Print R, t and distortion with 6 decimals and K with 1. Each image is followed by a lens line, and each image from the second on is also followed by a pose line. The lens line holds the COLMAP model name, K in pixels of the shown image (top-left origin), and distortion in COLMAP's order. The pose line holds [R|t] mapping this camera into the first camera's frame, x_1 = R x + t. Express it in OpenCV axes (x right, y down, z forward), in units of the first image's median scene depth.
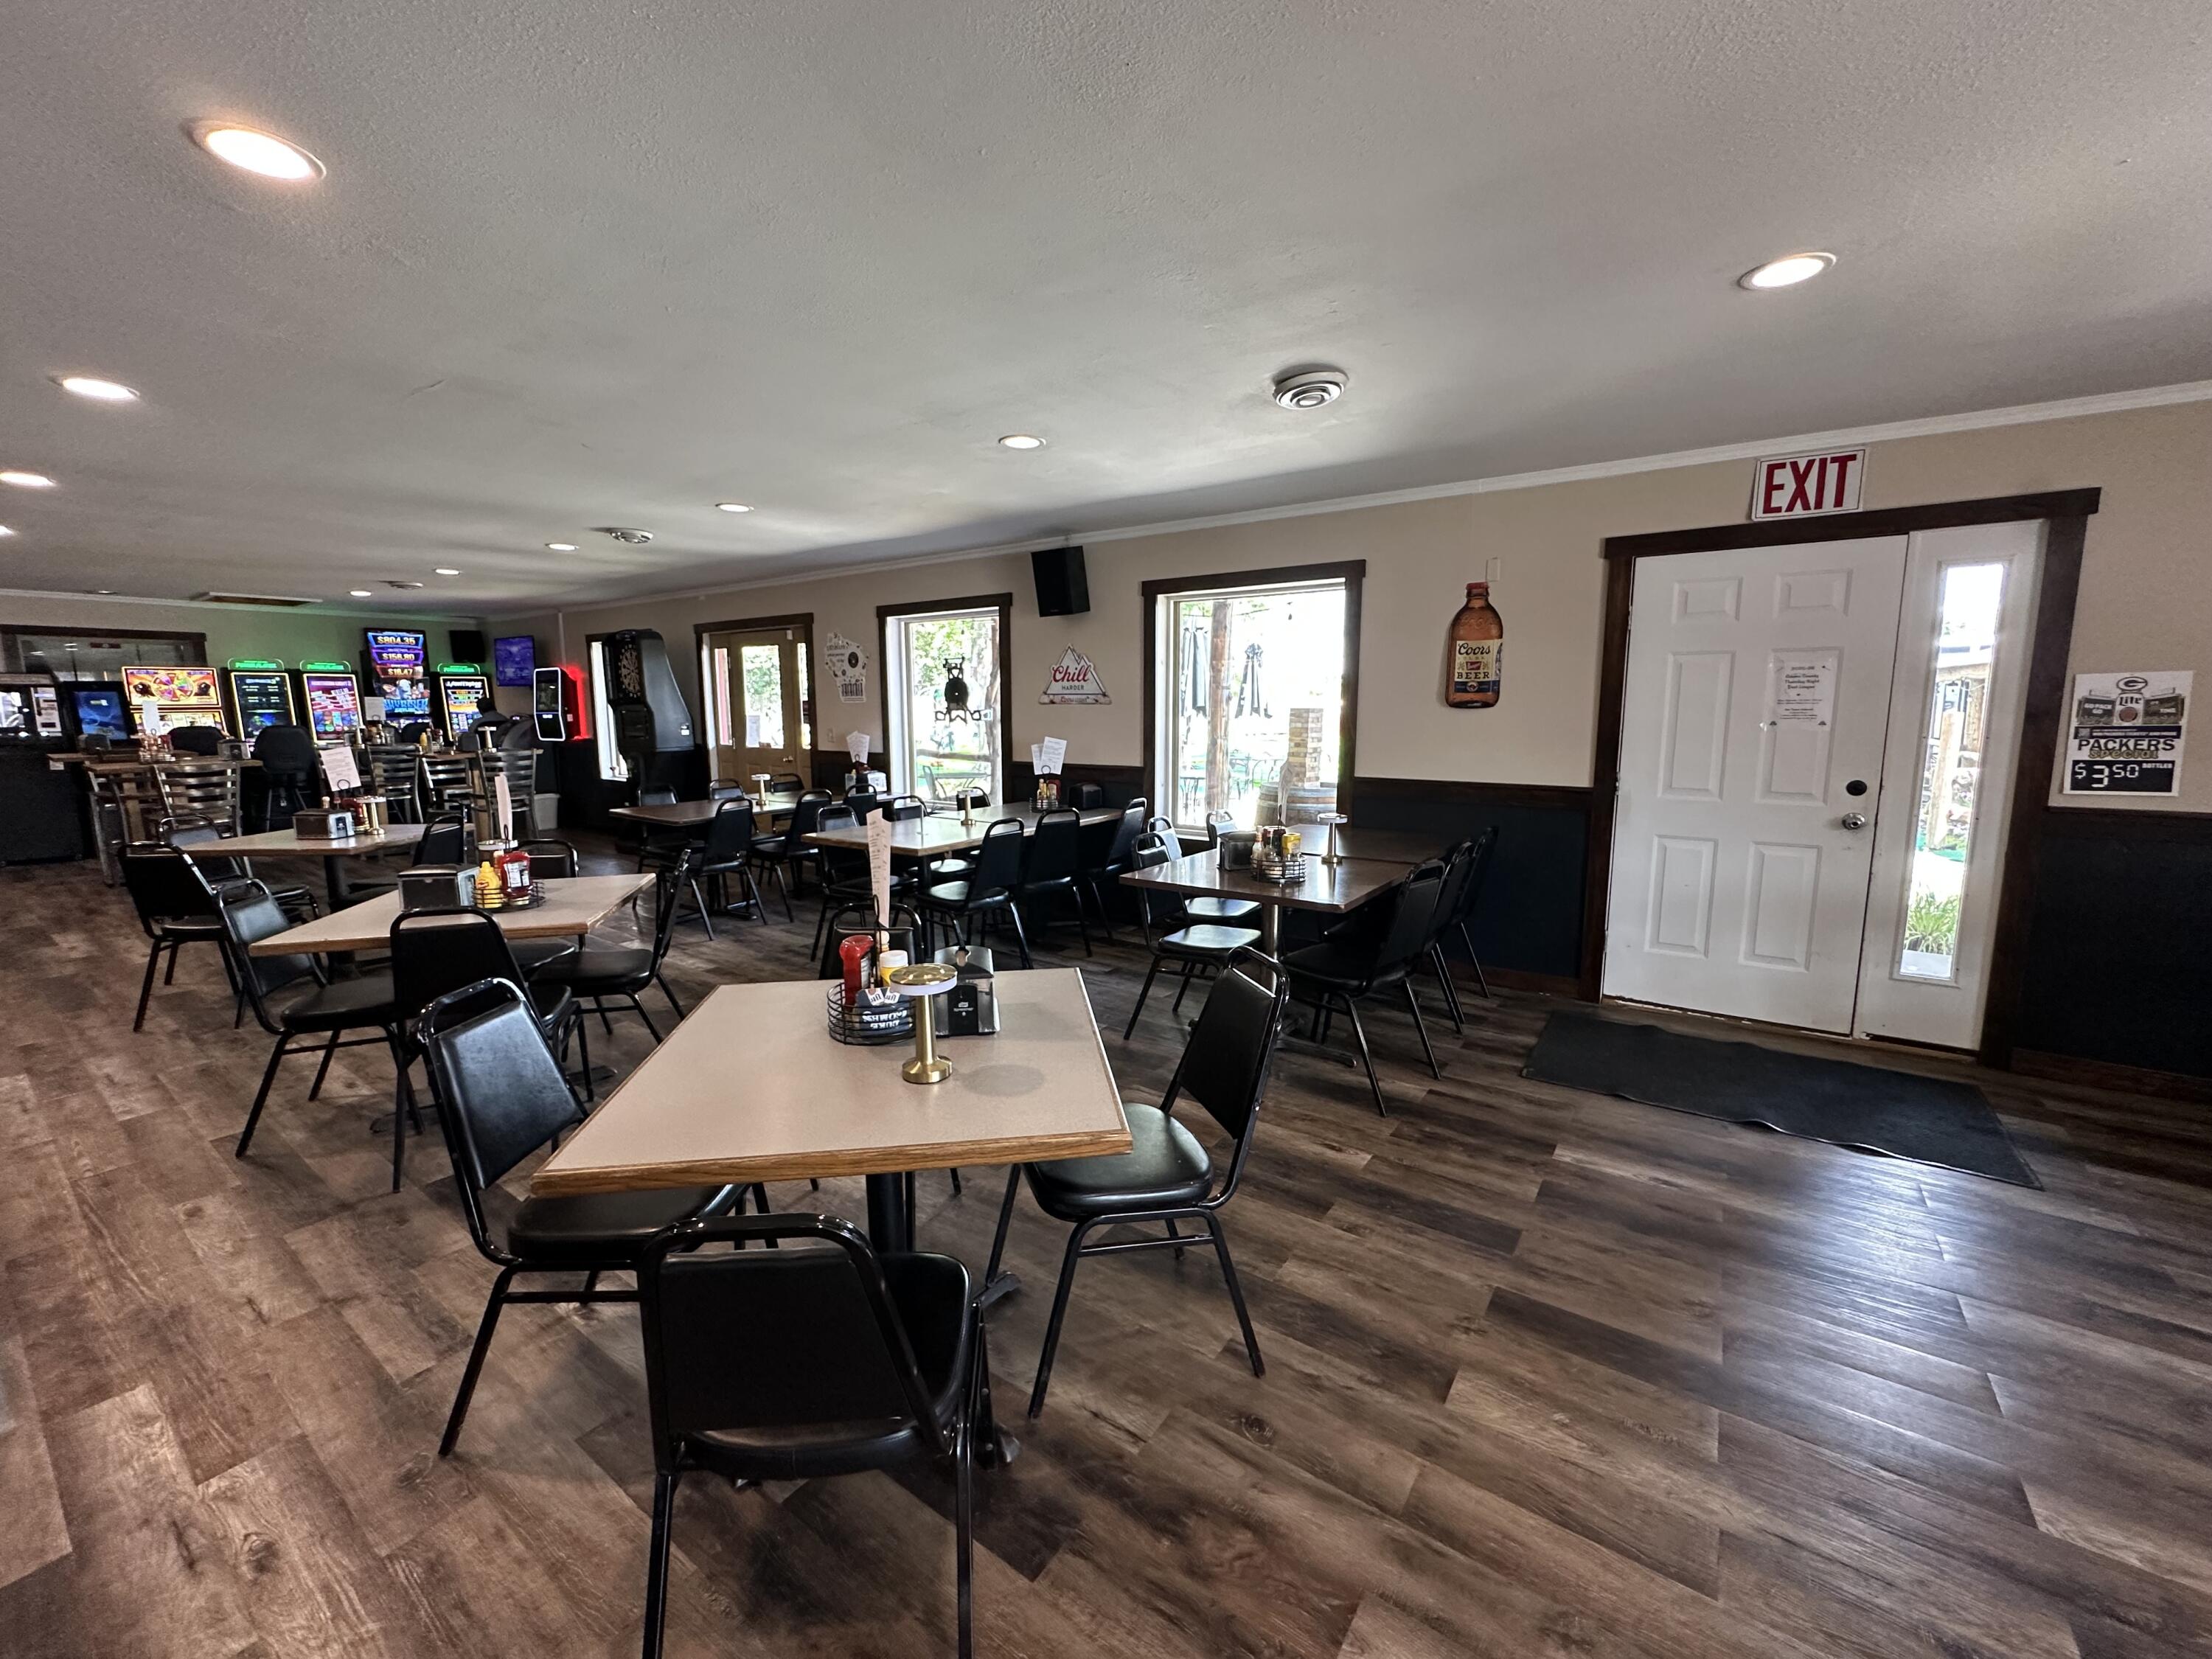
lens RADIAL K [[878.7, 0, 1102.9], [0, 878.7, 828.1], [0, 0, 1]] dist [-0.004200, 0.000627]
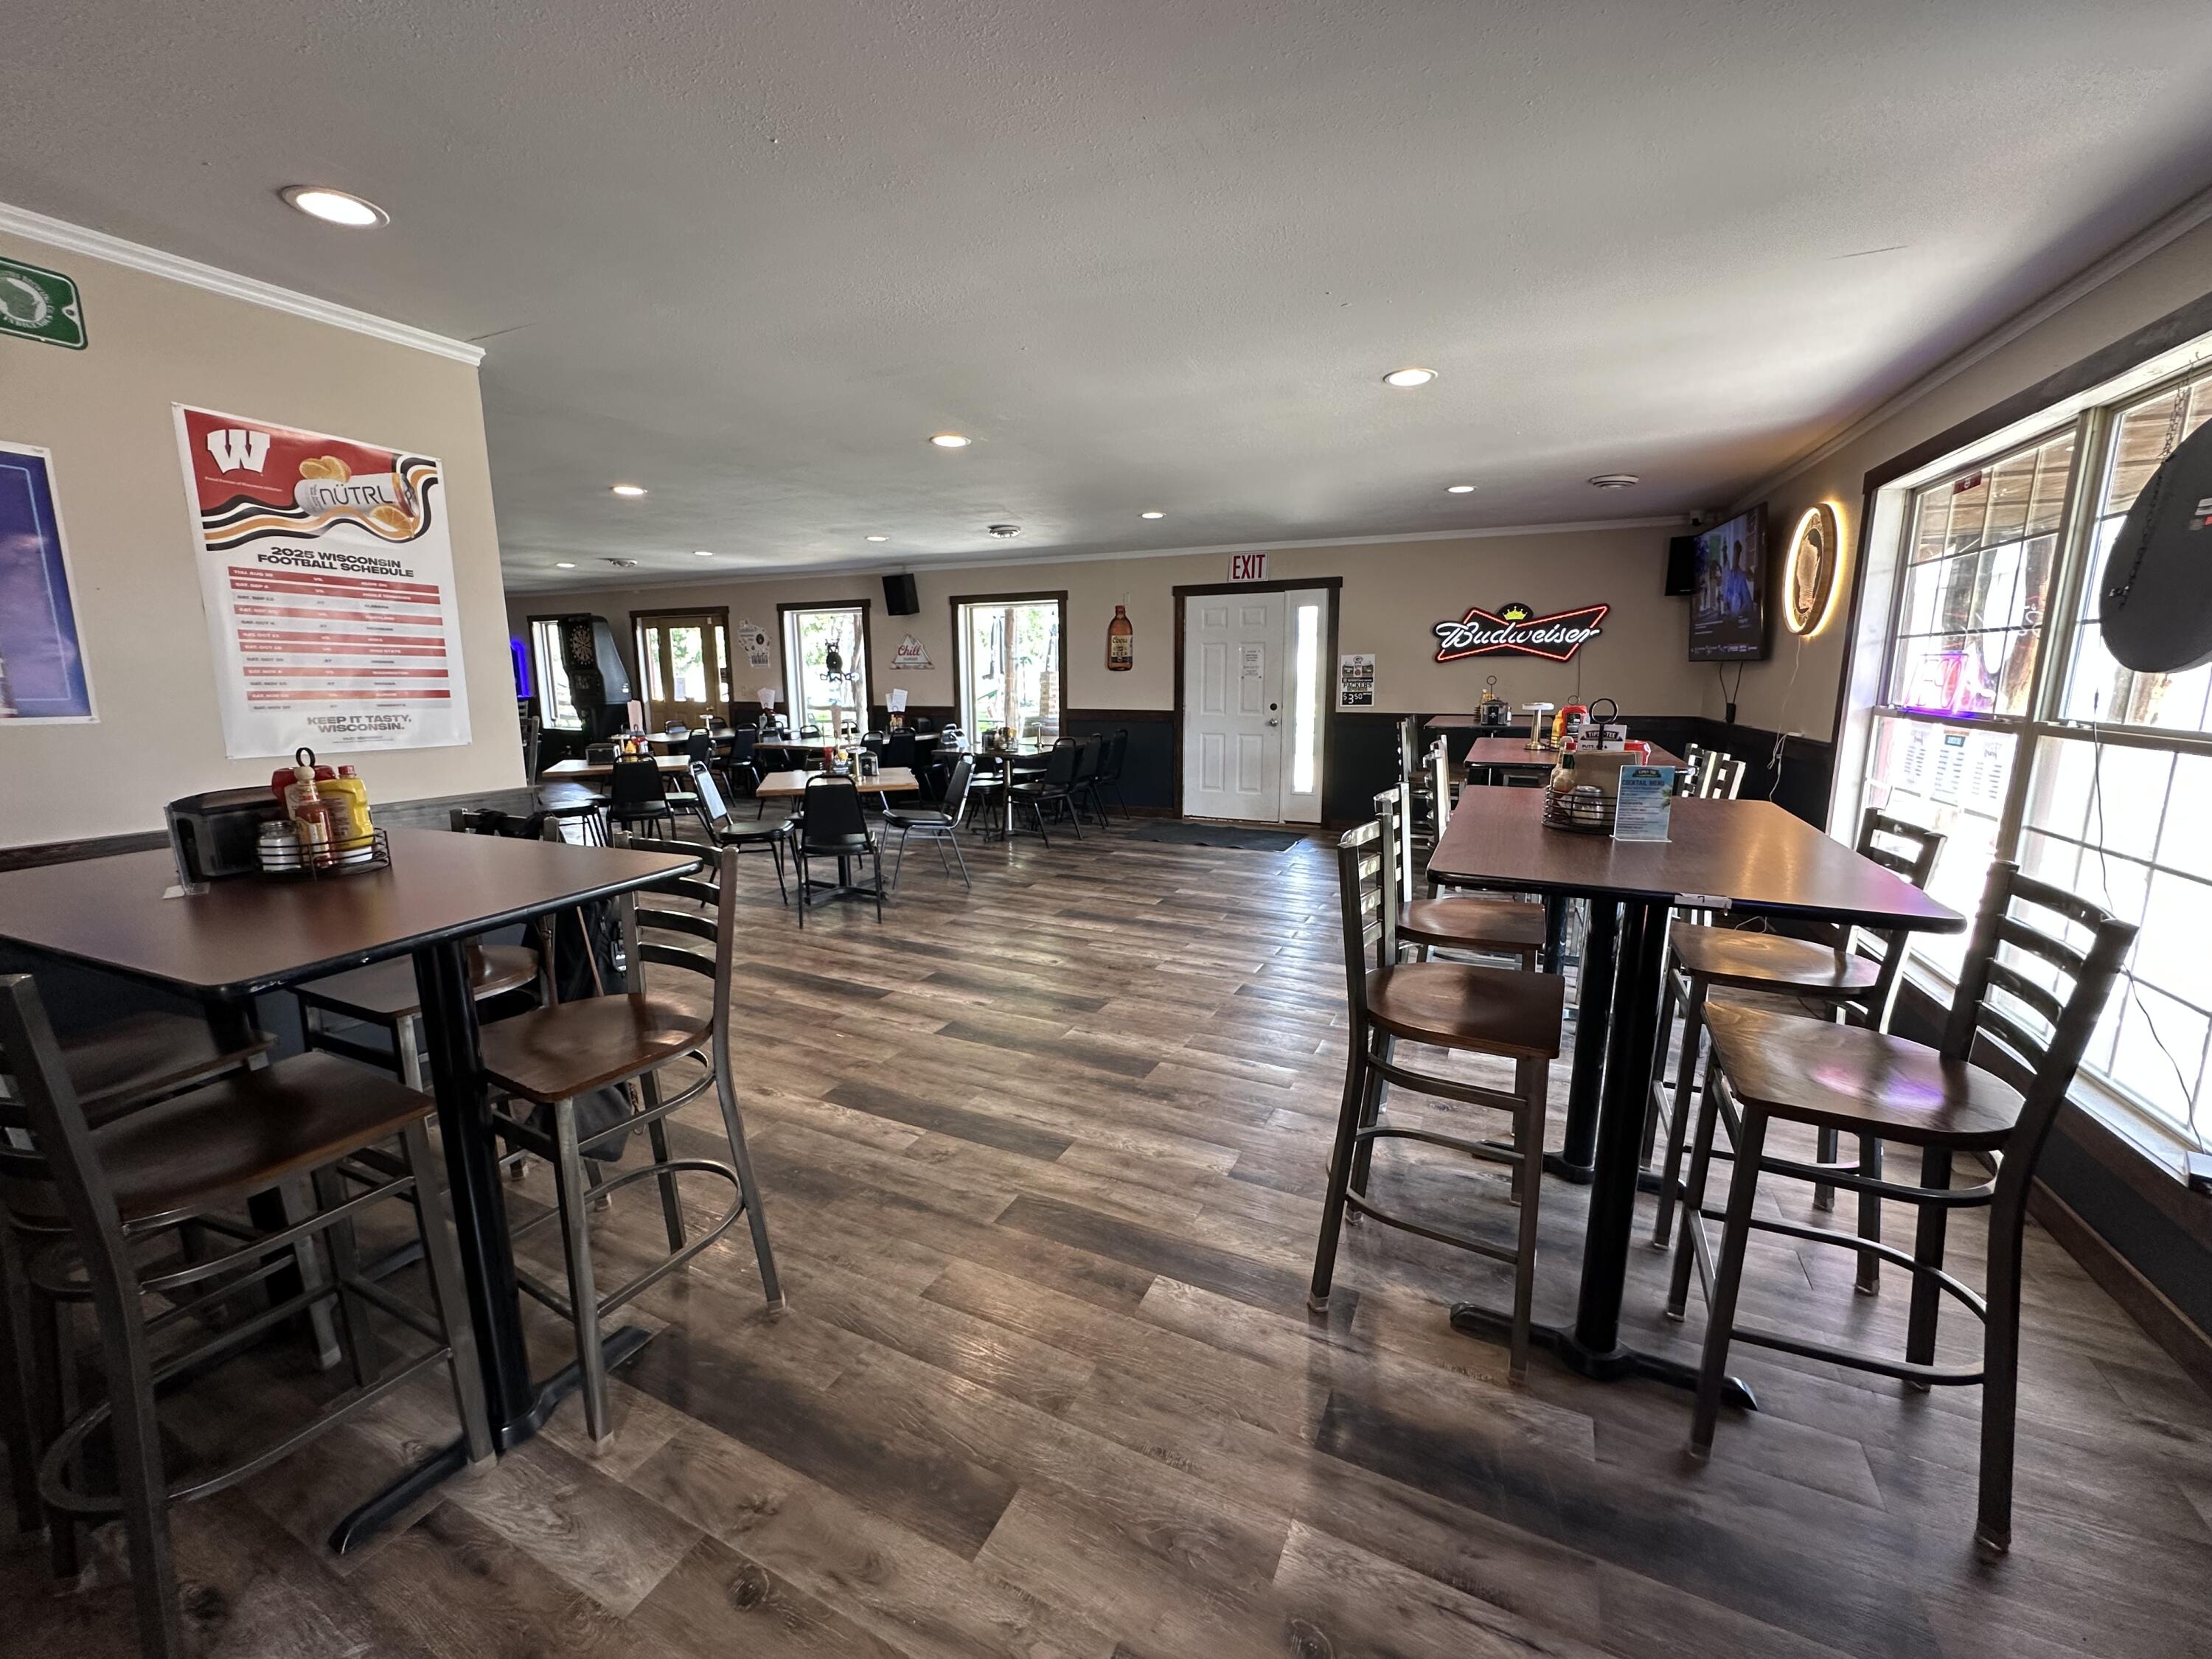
lens RADIAL K [[878.7, 0, 1091.1], [0, 878.7, 827.0], [0, 0, 1]] dist [-0.004200, 0.000627]
pose [[0.988689, -0.025583, 0.147785, 0.052395], [0.020627, 0.999176, 0.034969, 0.110286], [-0.148557, -0.031525, 0.988401, -0.728508]]
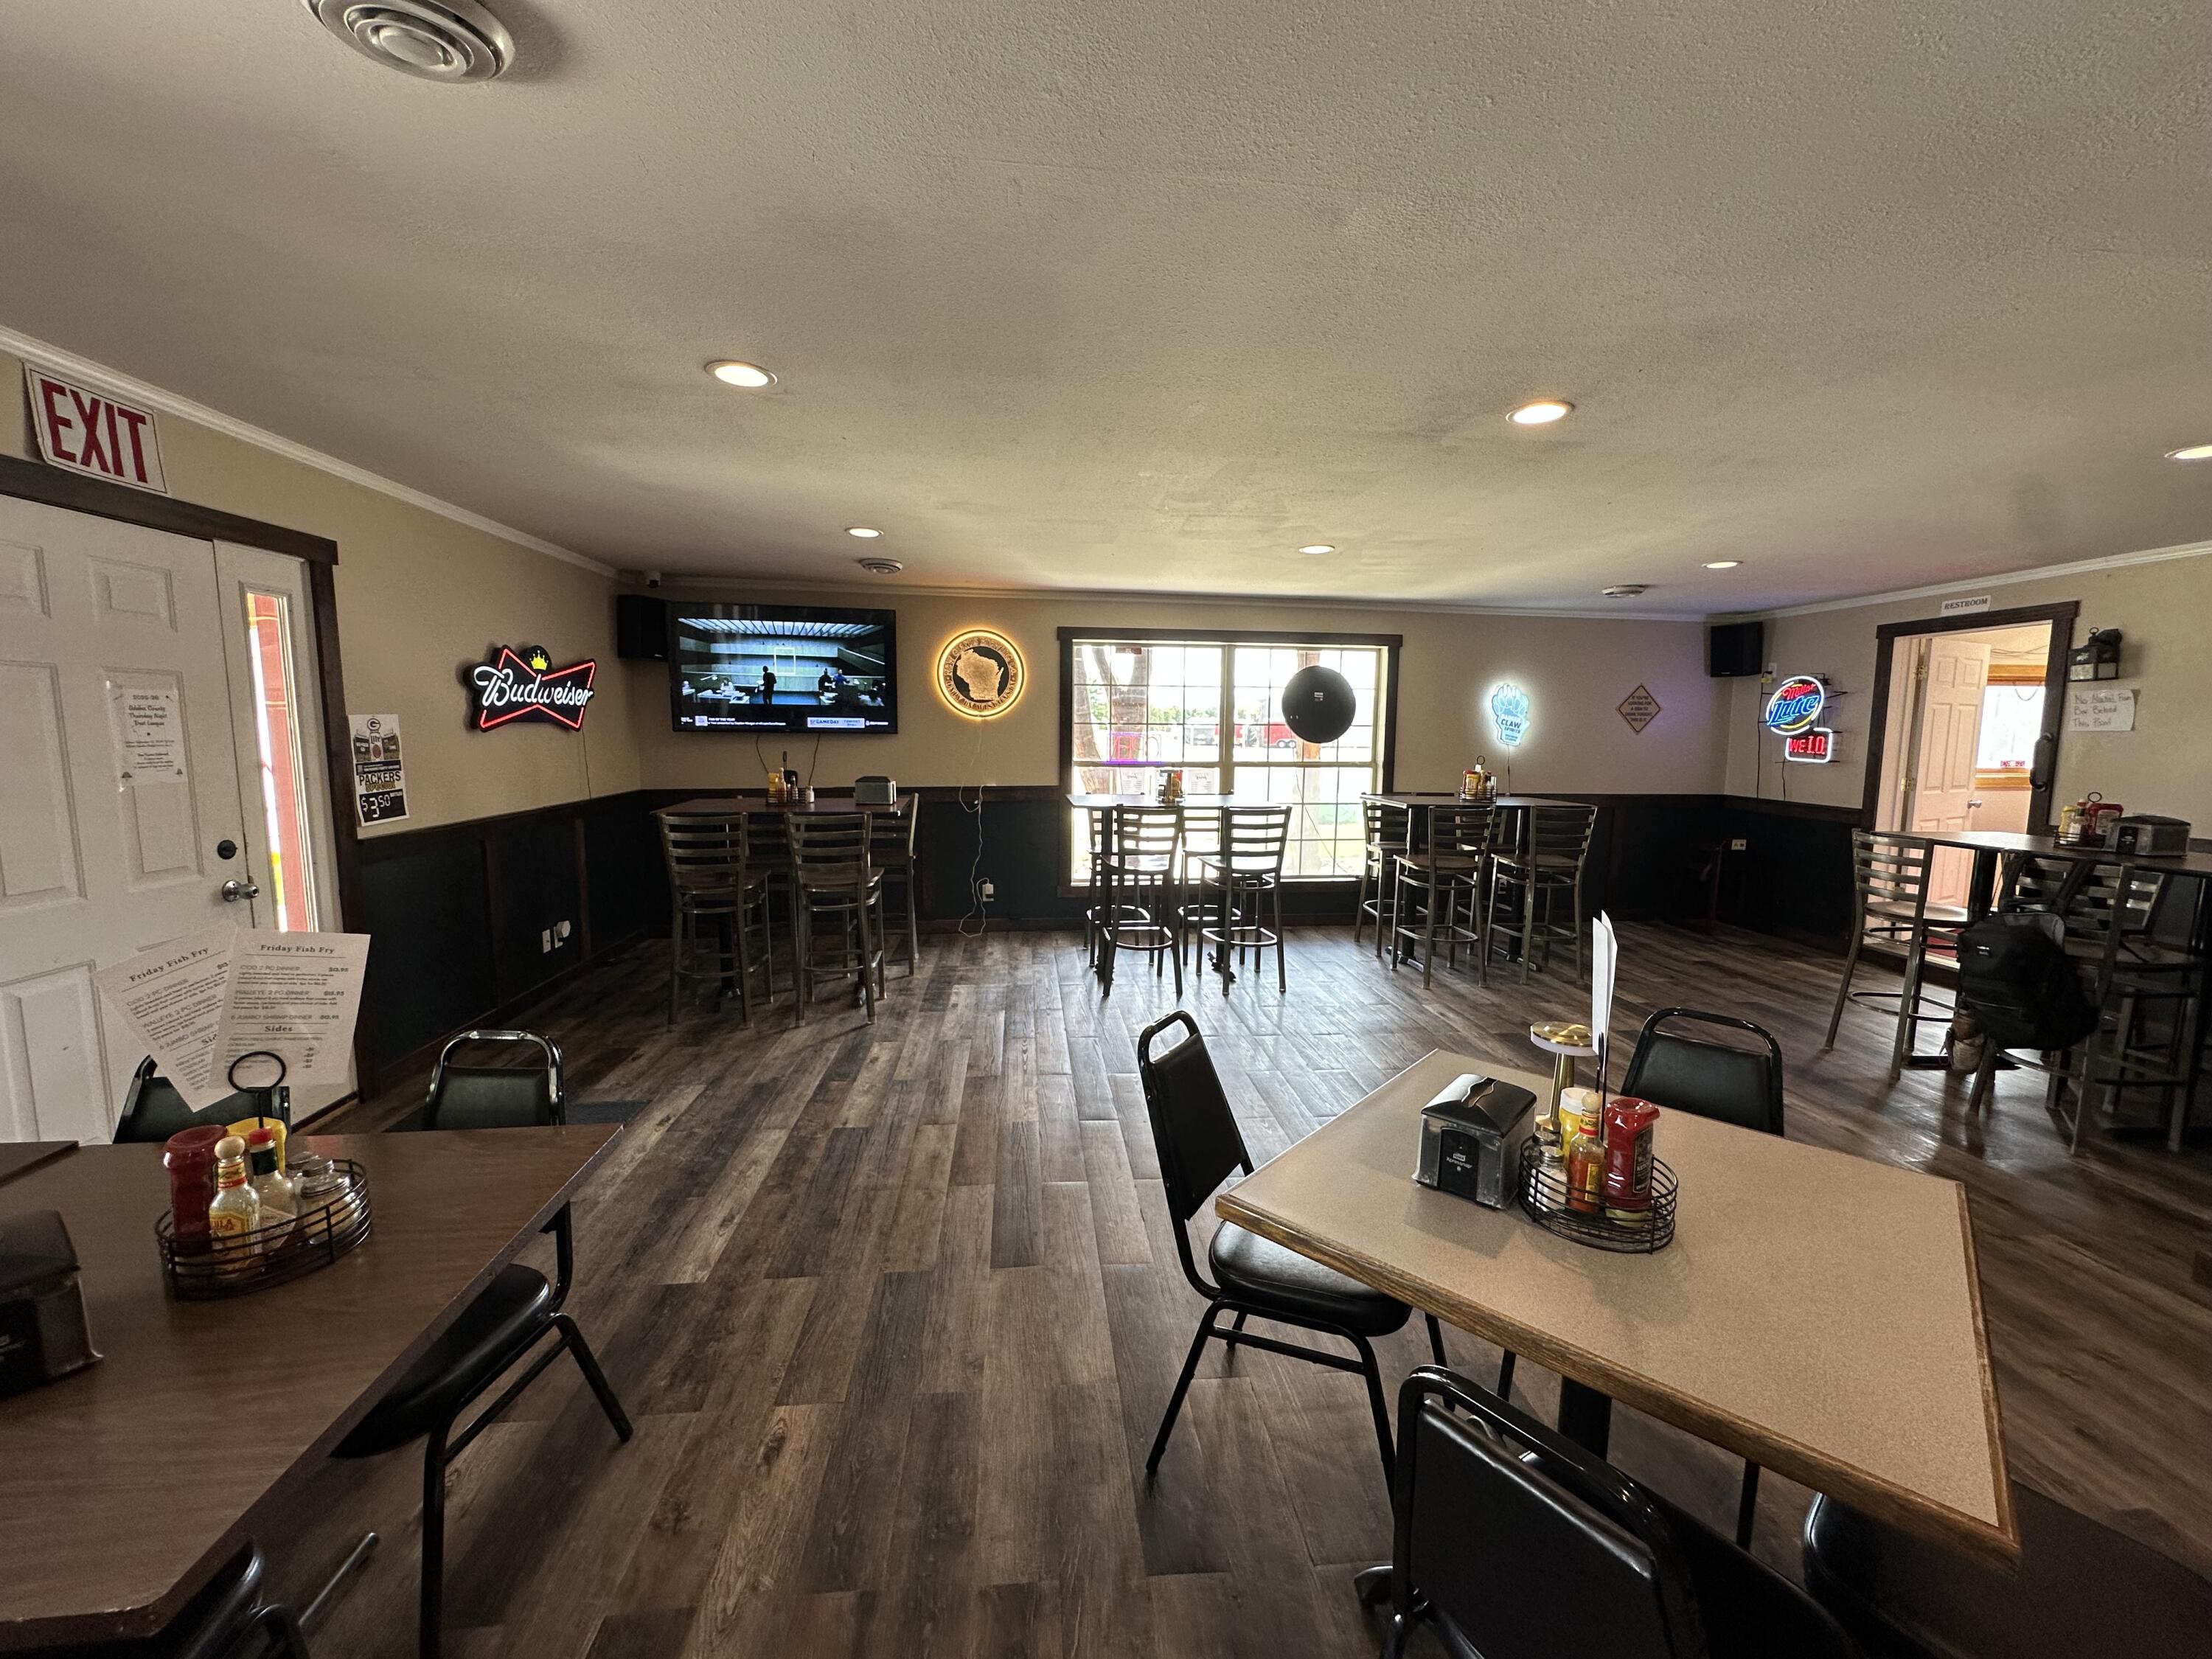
lens RADIAL K [[878.7, 0, 1102.1], [0, 878.7, 826.5], [0, 0, 1]] dist [-0.004200, 0.000627]
pose [[-0.658045, -0.082244, 0.748474, -0.174212], [0.106656, 0.973814, 0.200776, -0.093558], [-0.745387, 0.211949, -0.632041, 0.596123]]
